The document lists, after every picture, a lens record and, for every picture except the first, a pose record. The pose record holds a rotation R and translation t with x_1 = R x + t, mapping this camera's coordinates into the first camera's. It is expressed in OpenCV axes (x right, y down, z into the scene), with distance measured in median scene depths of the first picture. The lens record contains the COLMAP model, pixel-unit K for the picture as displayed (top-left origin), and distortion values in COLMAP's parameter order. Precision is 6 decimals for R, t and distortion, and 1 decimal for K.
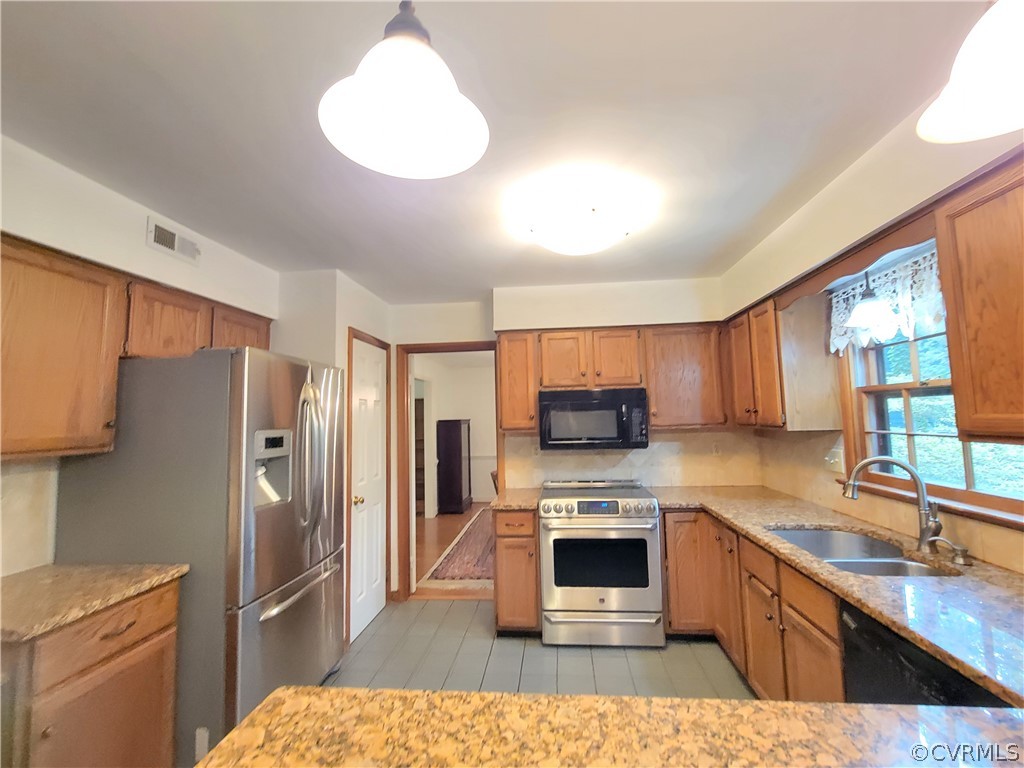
lens RADIAL K [[441.9, 0, 516.9], [0, 441.9, 381.1], [0, 0, 1]] dist [0.001513, -0.000422]
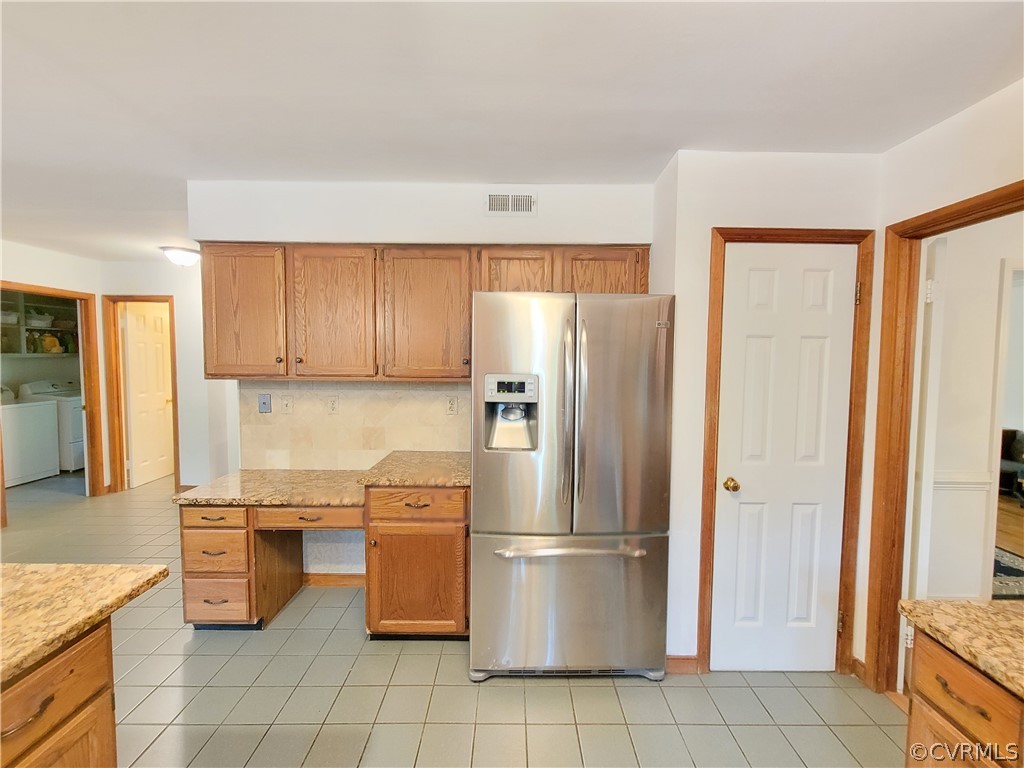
lens RADIAL K [[441.9, 0, 516.9], [0, 441.9, 381.1], [0, 0, 1]] dist [0.001513, -0.000422]
pose [[0.099864, 0.083345, -0.991504, 0.276071], [0.068034, 0.993582, 0.090372, 0.027225], [0.992672, -0.076481, 0.093553, 0.632580]]
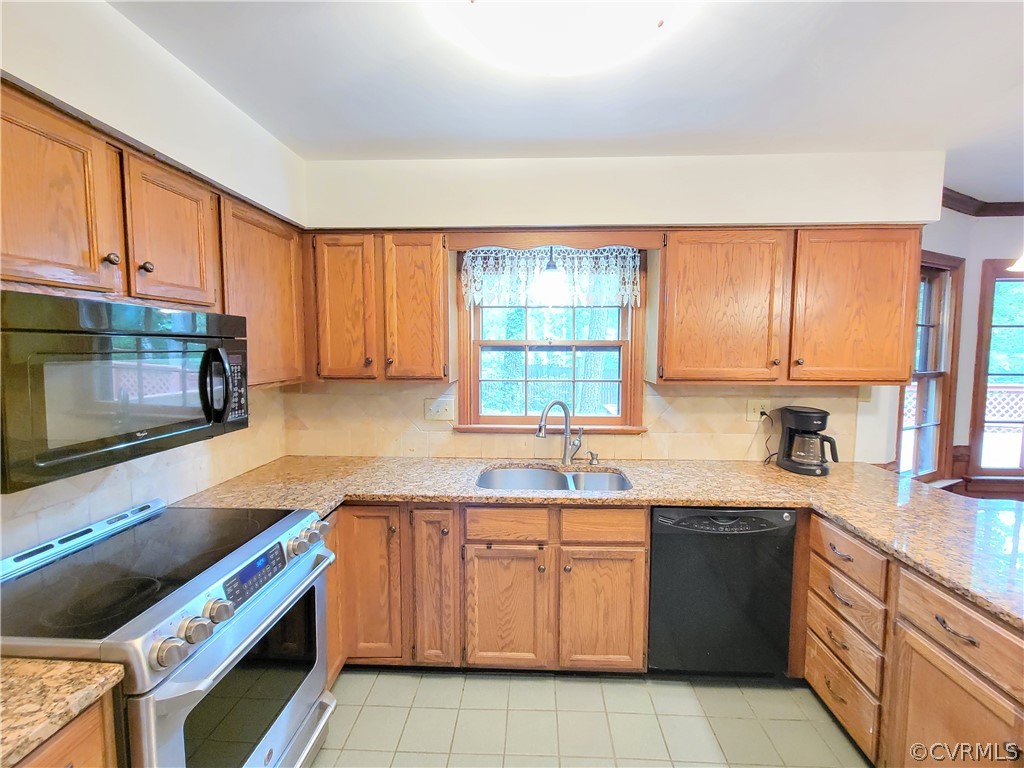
lens RADIAL K [[432.9, 0, 522.7], [0, 432.9, 381.7], [0, 0, 1]] dist [-0.003551, -0.000491]
pose [[-0.053714, -0.053586, 0.997118, -0.262856], [-0.082139, 0.995412, 0.049069, 0.044403], [-0.995172, -0.079266, -0.057869, 0.773326]]
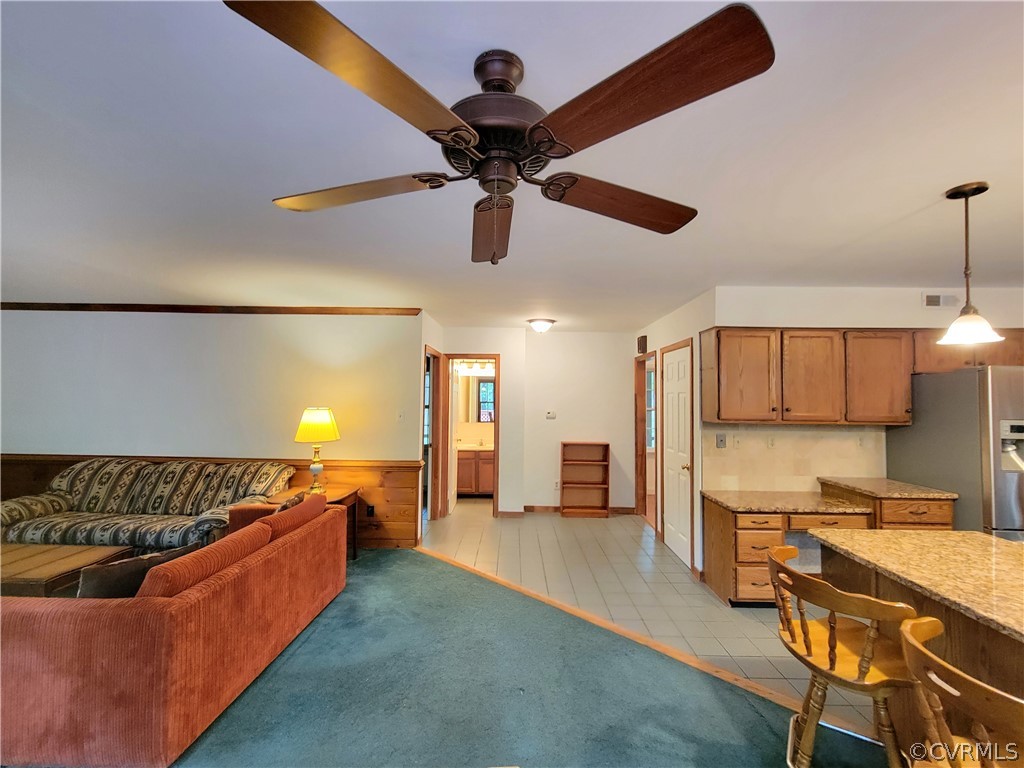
lens RADIAL K [[441.9, 0, 516.9], [0, 441.9, 381.1], [0, 0, 1]] dist [0.001513, -0.000422]
pose [[0.079290, -0.011062, -0.996790, 0.517398], [0.067493, 0.997703, -0.005703, -0.081198], [0.994564, -0.066824, 0.079854, -0.500817]]
